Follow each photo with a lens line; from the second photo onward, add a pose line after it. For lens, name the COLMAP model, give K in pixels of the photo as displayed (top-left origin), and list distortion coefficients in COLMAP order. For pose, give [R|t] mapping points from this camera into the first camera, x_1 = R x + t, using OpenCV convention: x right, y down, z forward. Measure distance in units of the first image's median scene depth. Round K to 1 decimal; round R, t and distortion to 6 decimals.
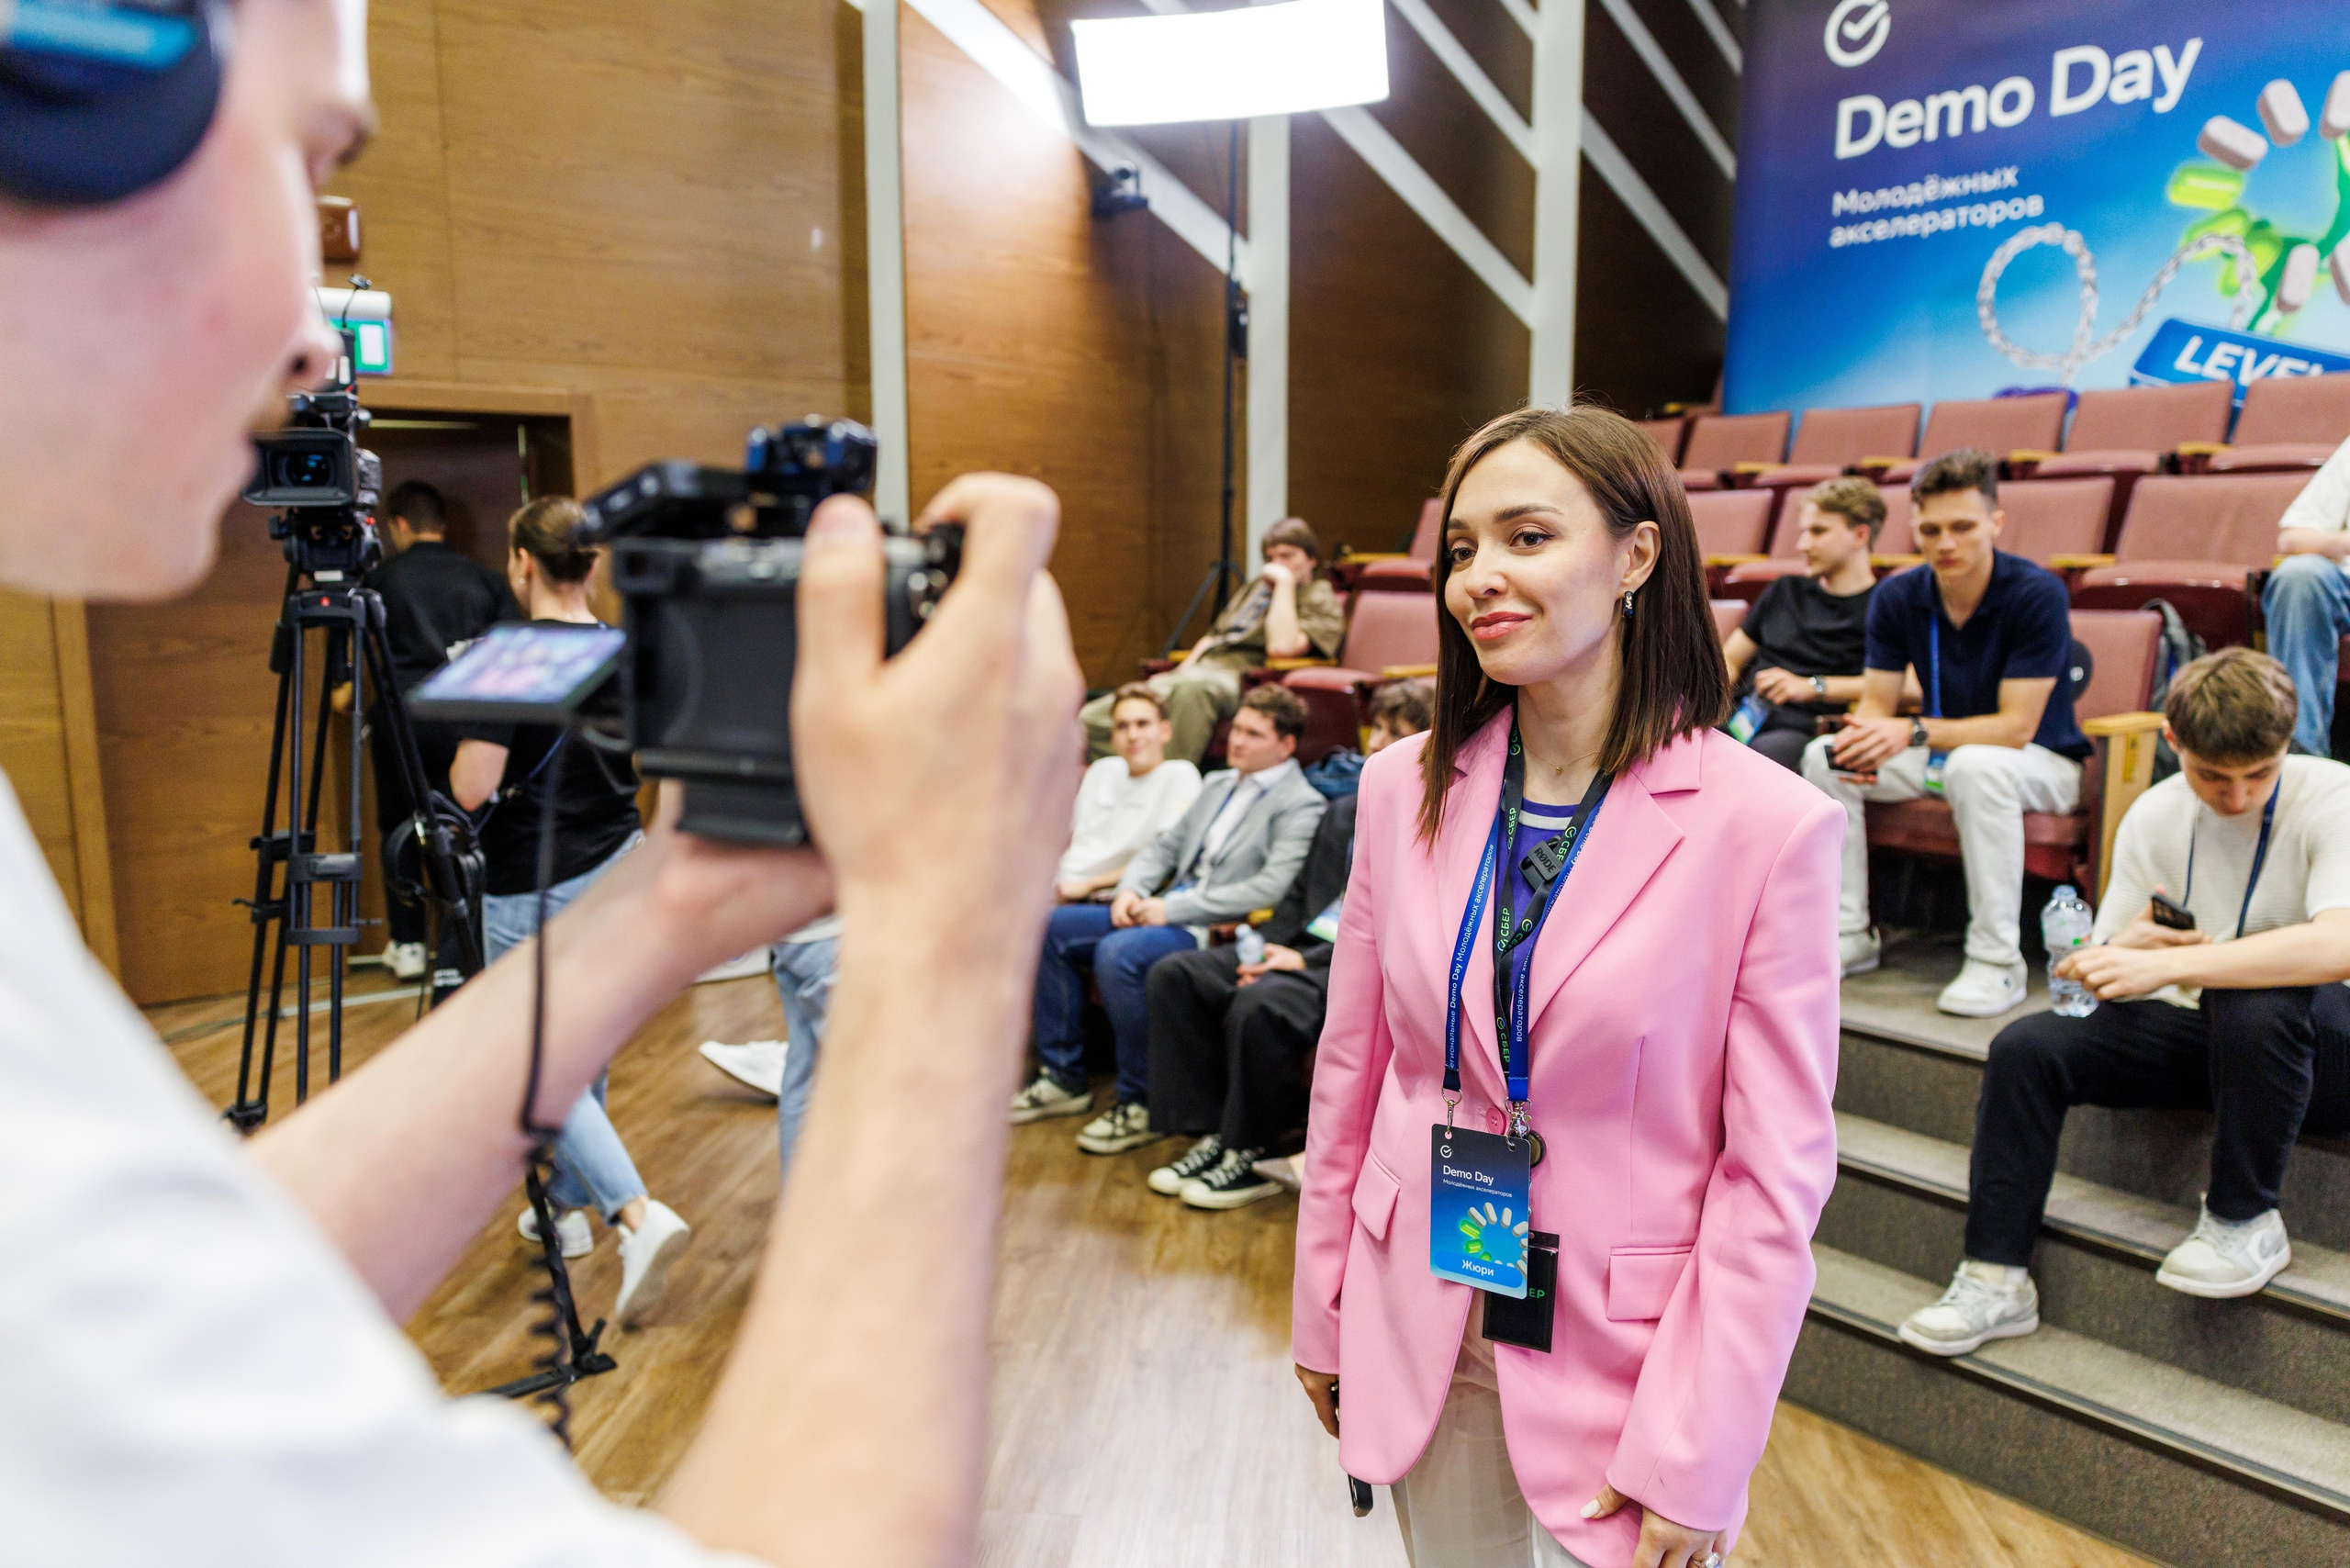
lens RADIAL K [[1637.8, 0, 1178.8], [0, 1637.8, 786.1], [0, 0, 1]] dist [0.006923, -0.012801]
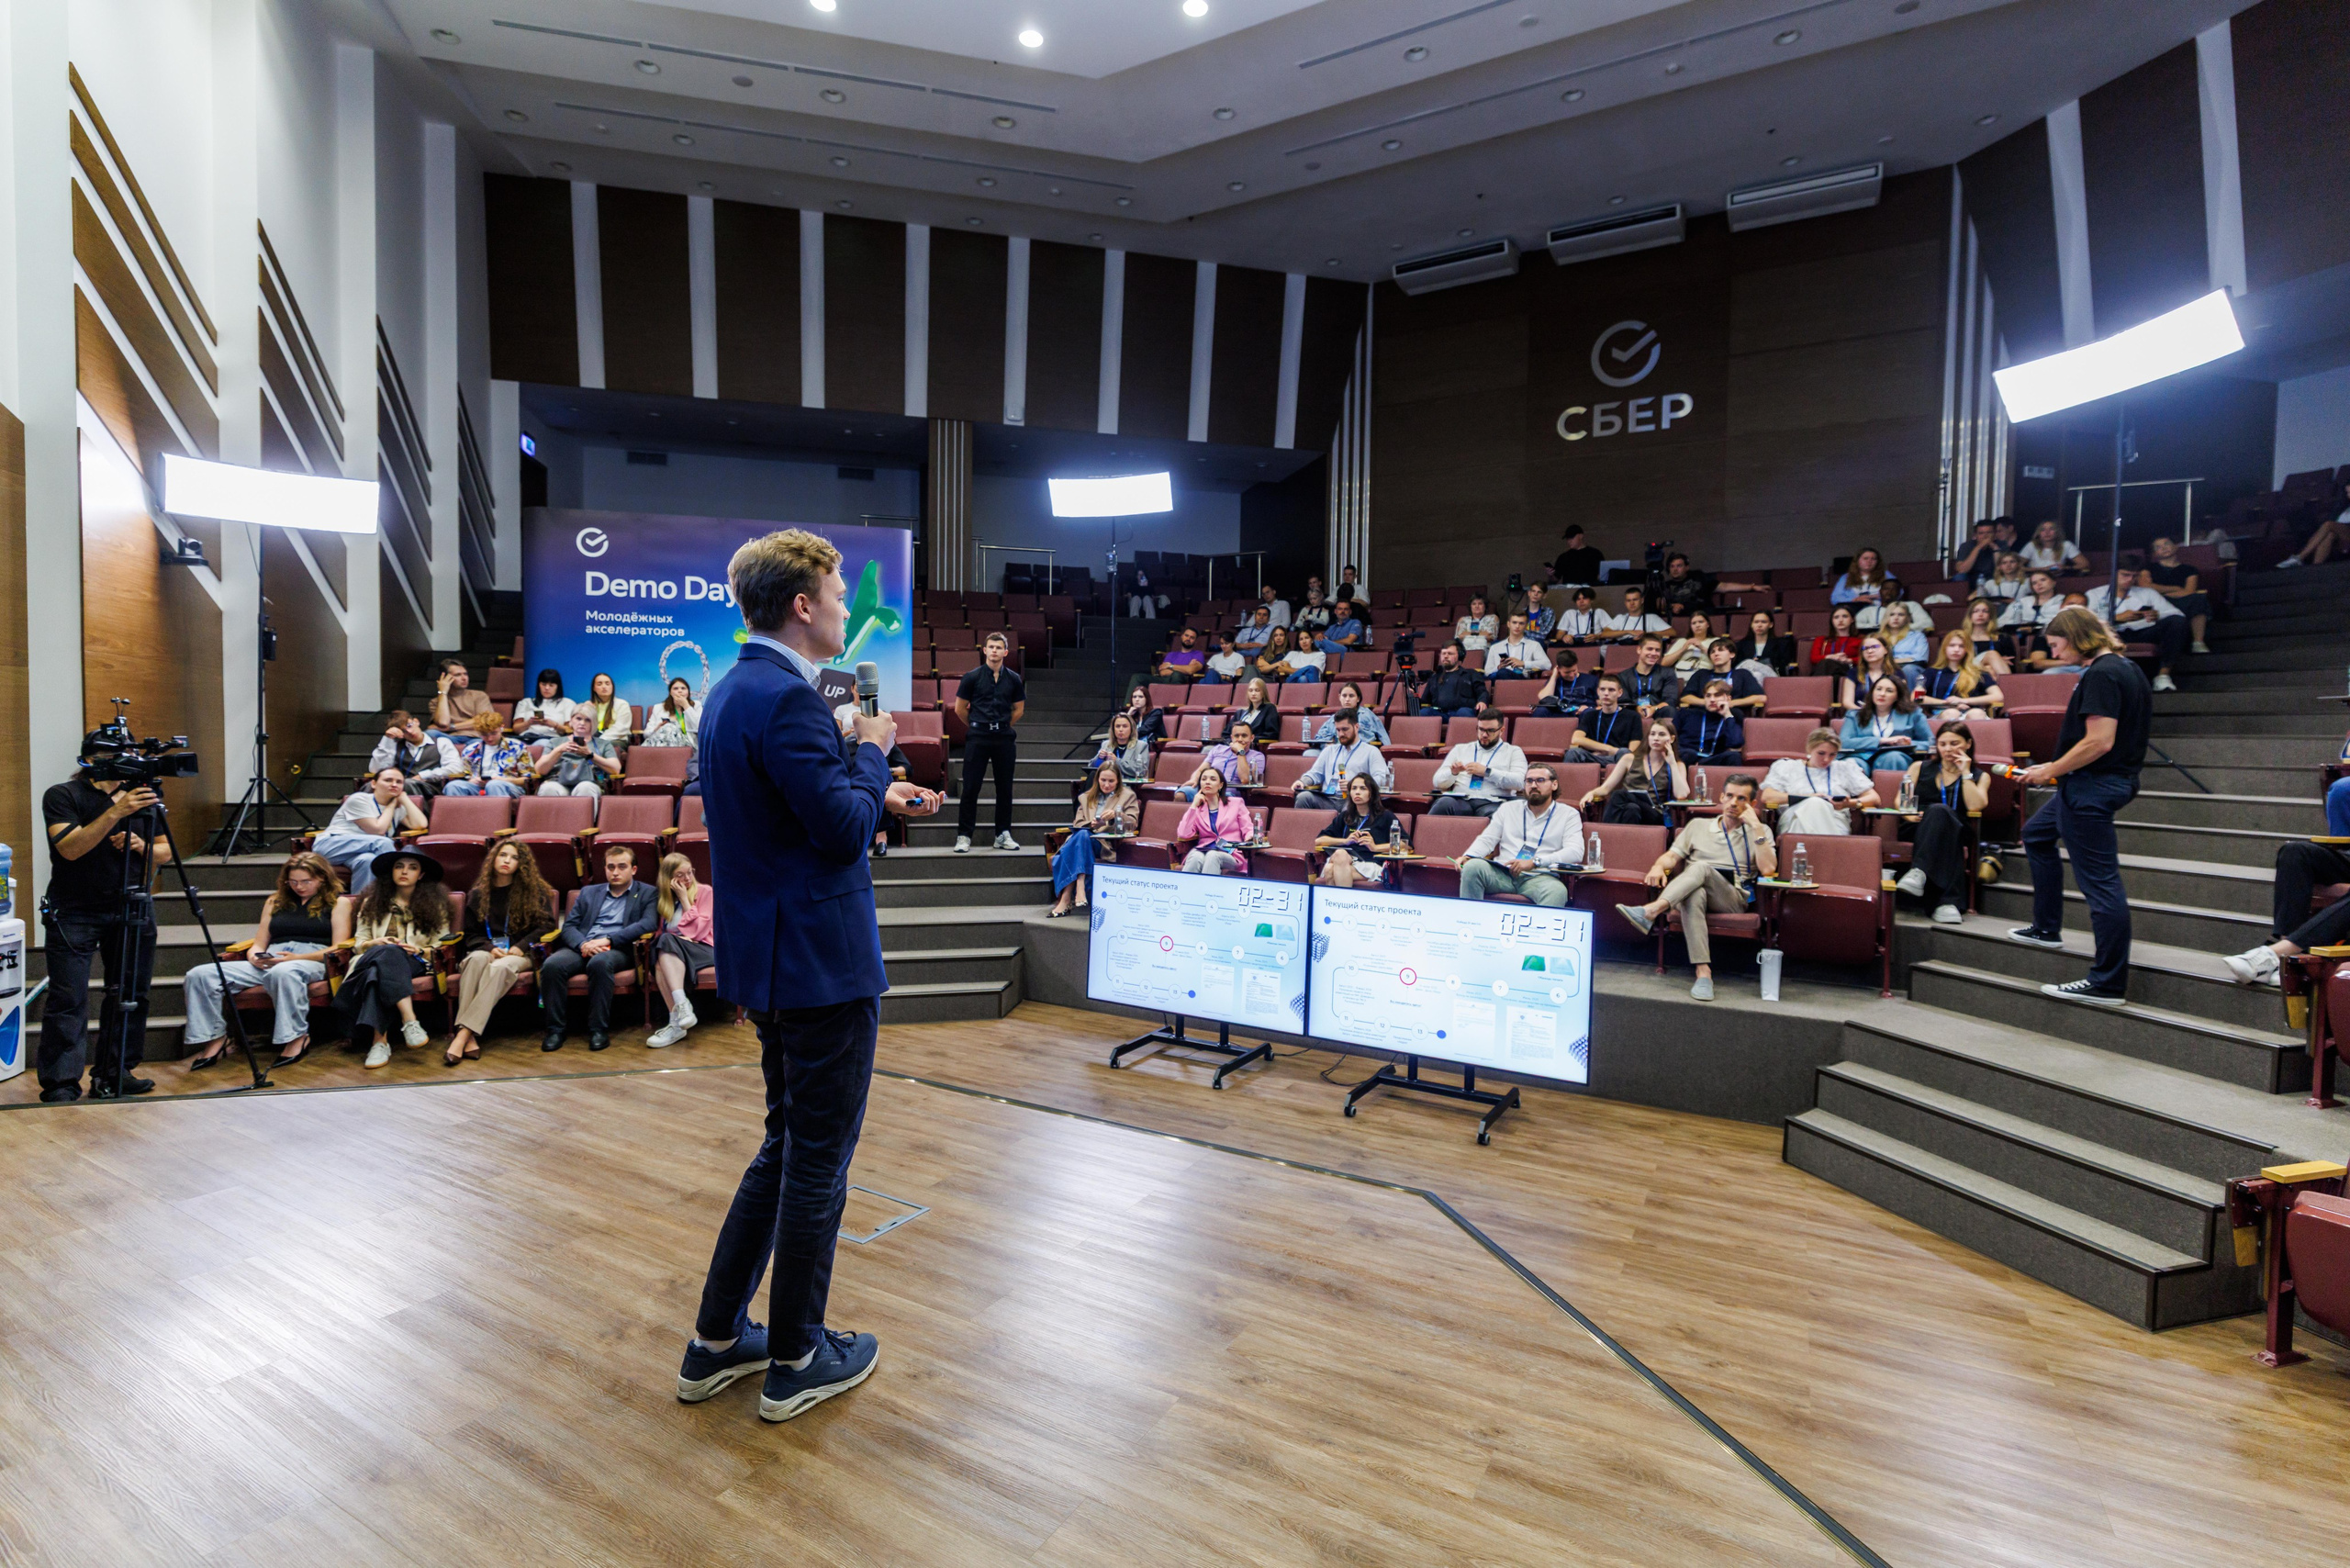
lens RADIAL K [[1087.1, 0, 1169.9], [0, 1087.1, 784.8], [0, 0, 1]] dist [-0.003344, -0.000267]
pose [[0.398187, -0.030480, 0.916798, -0.714281], [0.118397, 0.992796, -0.018416, -0.001433], [-0.909631, 0.115879, 0.398927, -0.322596]]
